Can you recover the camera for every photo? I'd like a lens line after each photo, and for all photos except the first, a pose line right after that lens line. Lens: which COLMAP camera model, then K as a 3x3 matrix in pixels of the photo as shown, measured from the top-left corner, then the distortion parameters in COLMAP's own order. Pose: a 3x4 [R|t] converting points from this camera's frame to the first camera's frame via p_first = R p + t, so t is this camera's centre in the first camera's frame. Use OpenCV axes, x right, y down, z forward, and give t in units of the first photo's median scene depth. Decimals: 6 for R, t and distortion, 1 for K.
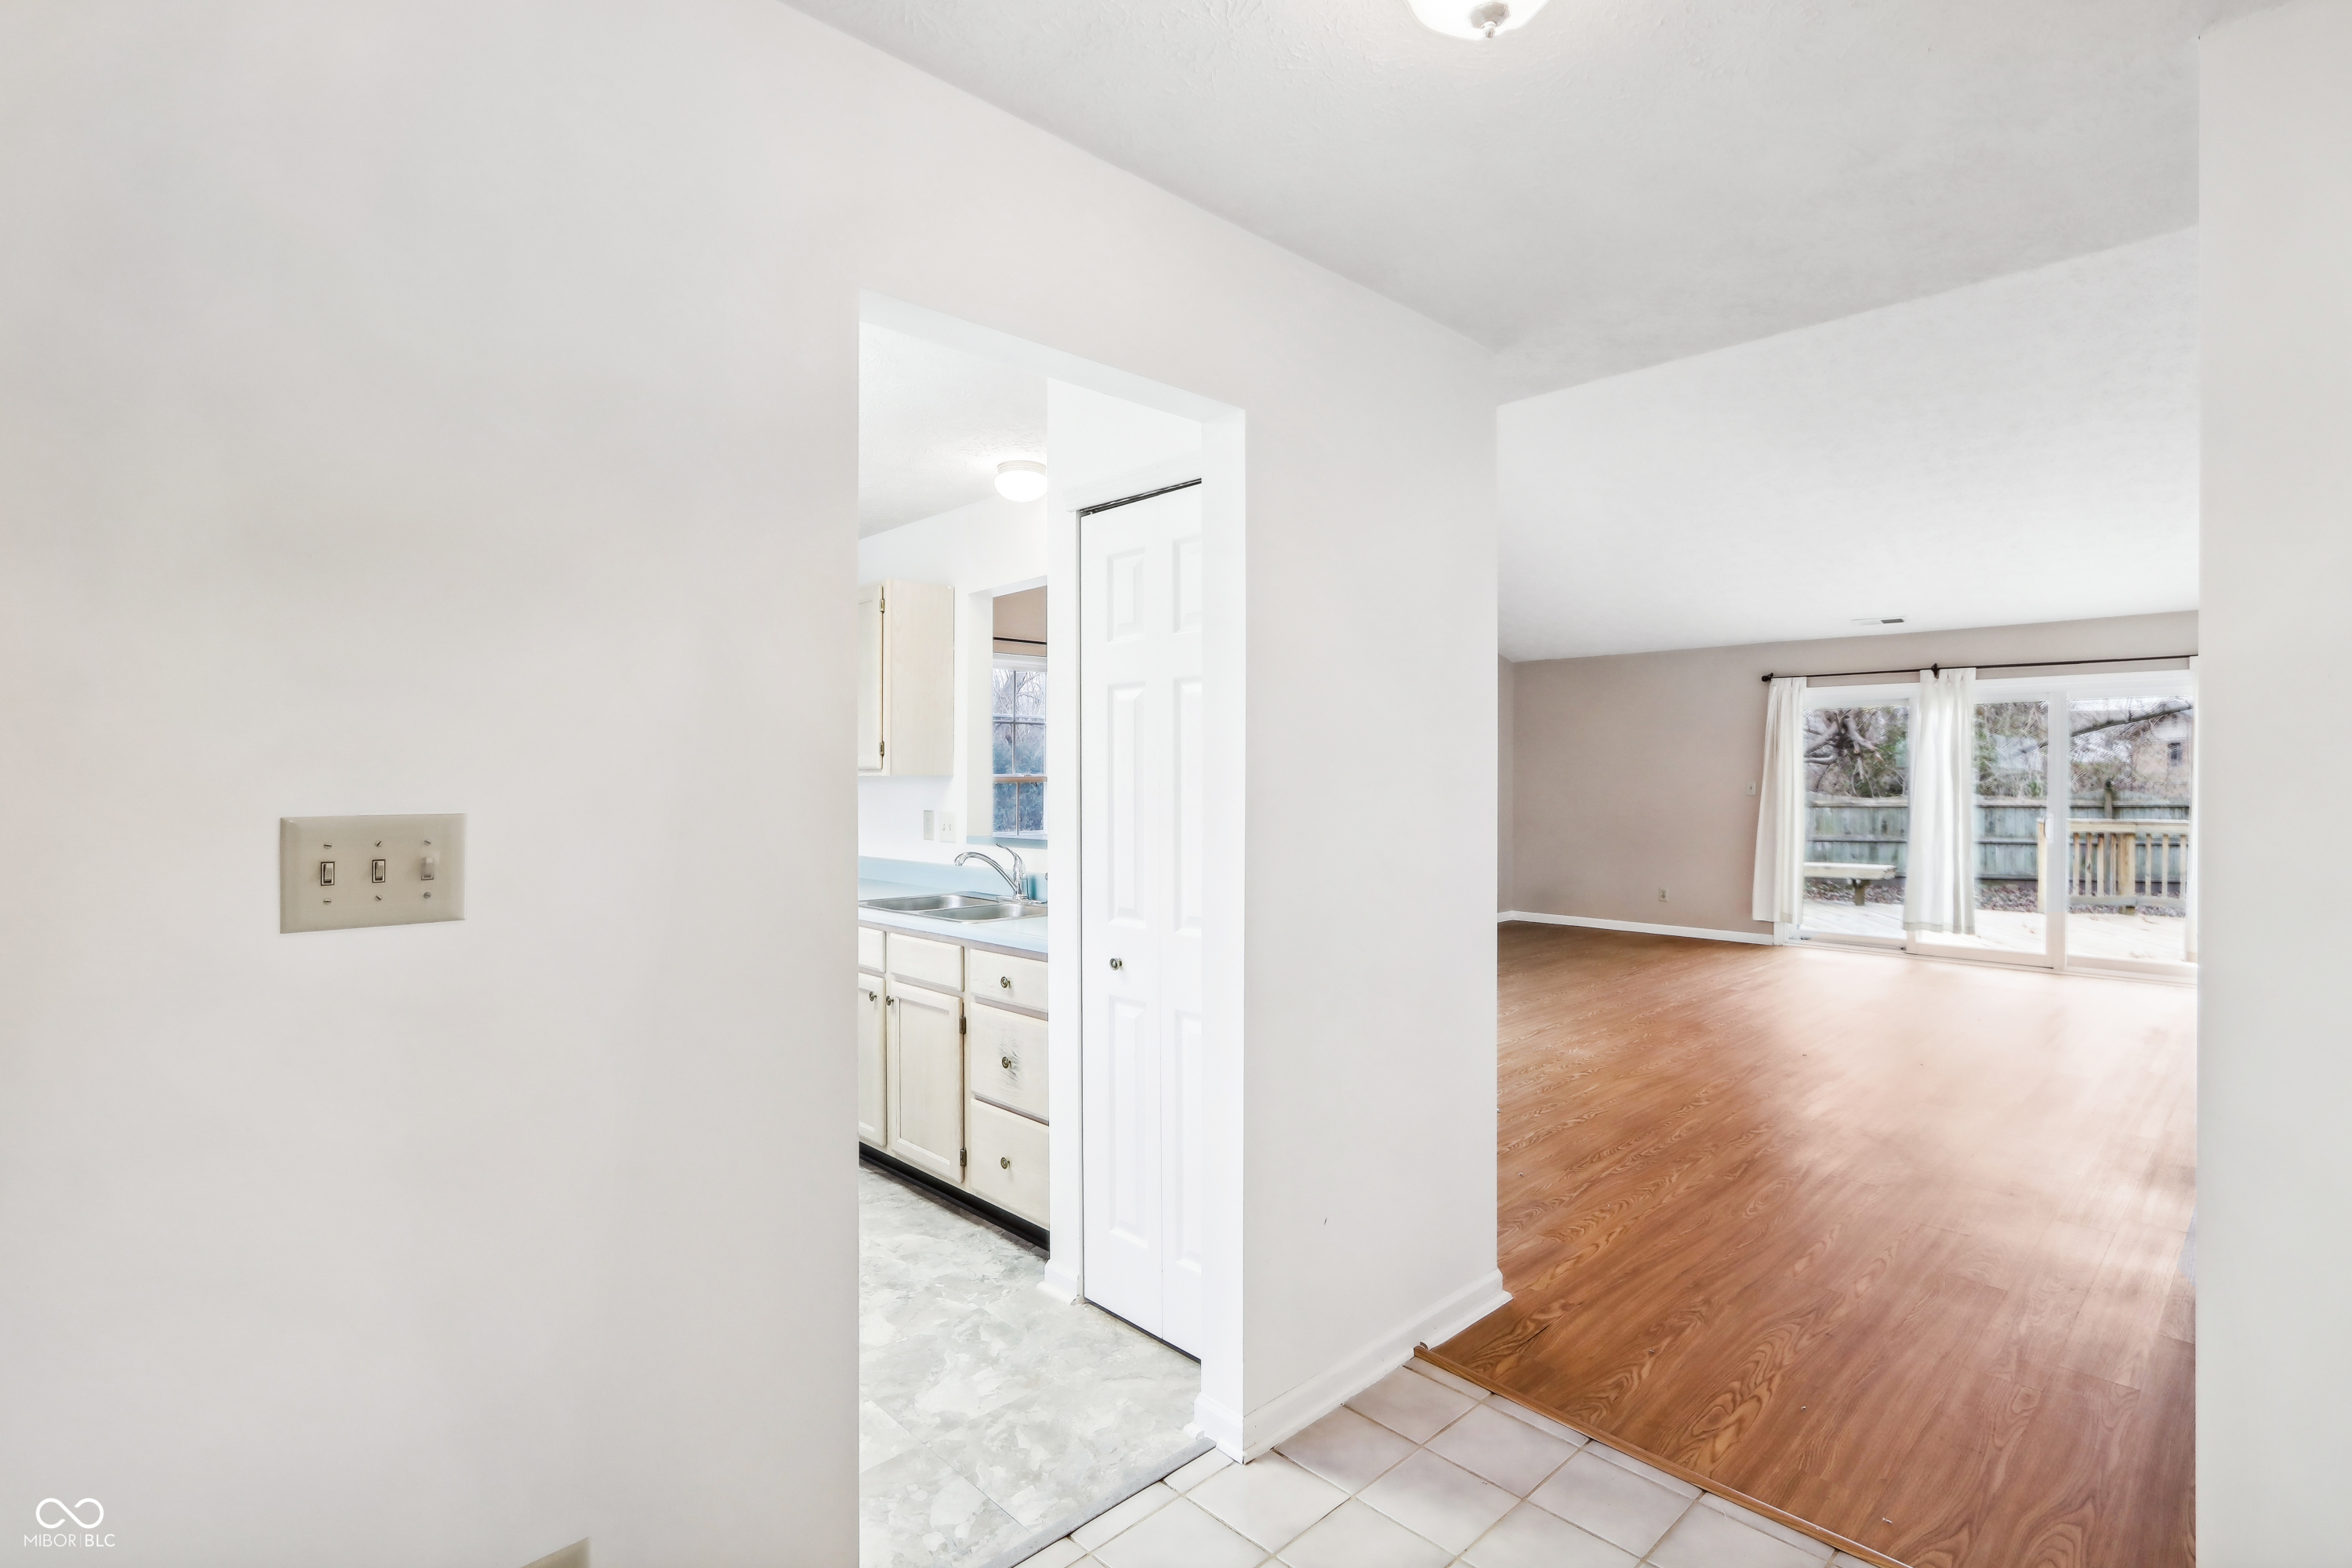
lens RADIAL K [[1104.5, 0, 1183.3], [0, 1104.5, 770.8], [0, 0, 1]] dist [-0.011533, 0.001392]
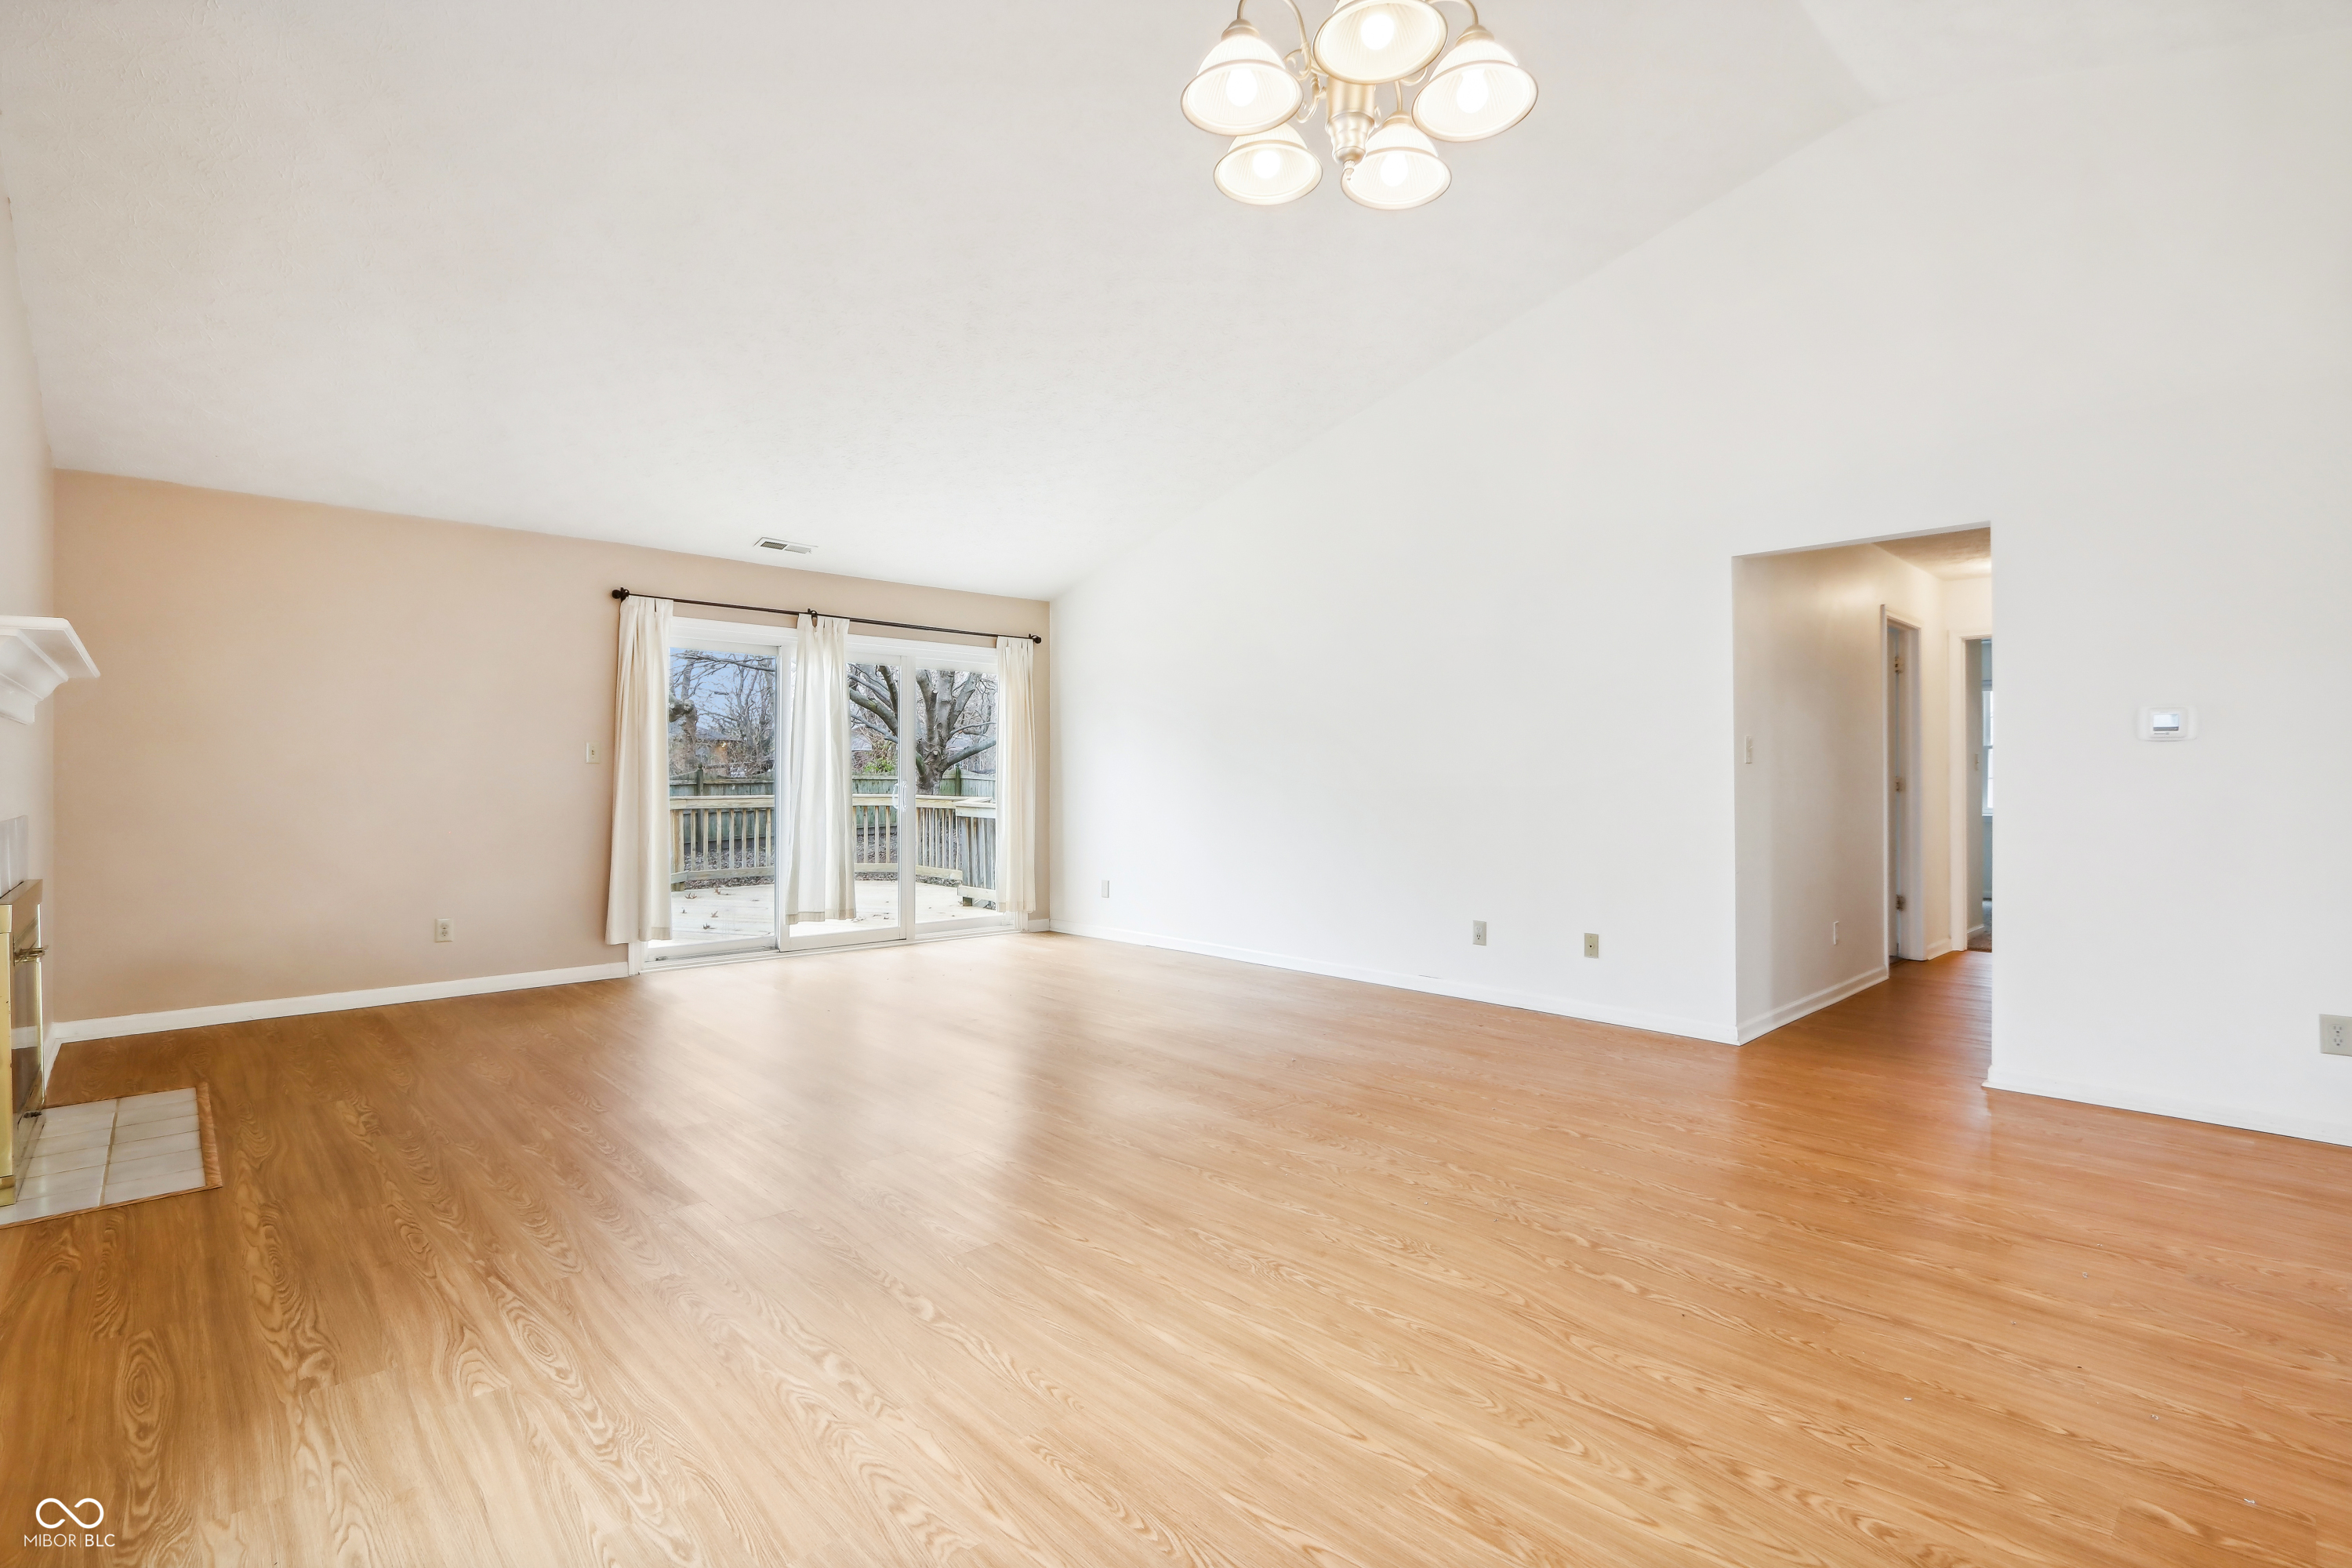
lens RADIAL K [[1104.5, 0, 1146.8], [0, 1104.5, 768.4], [0, 0, 1]] dist [-0.011533, 0.001392]
pose [[0.015056, 0.004182, 0.999878, -0.158649], [-0.004773, 0.999980, -0.004110, 0.026998], [-0.999875, -0.004710, 0.015075, 0.666532]]
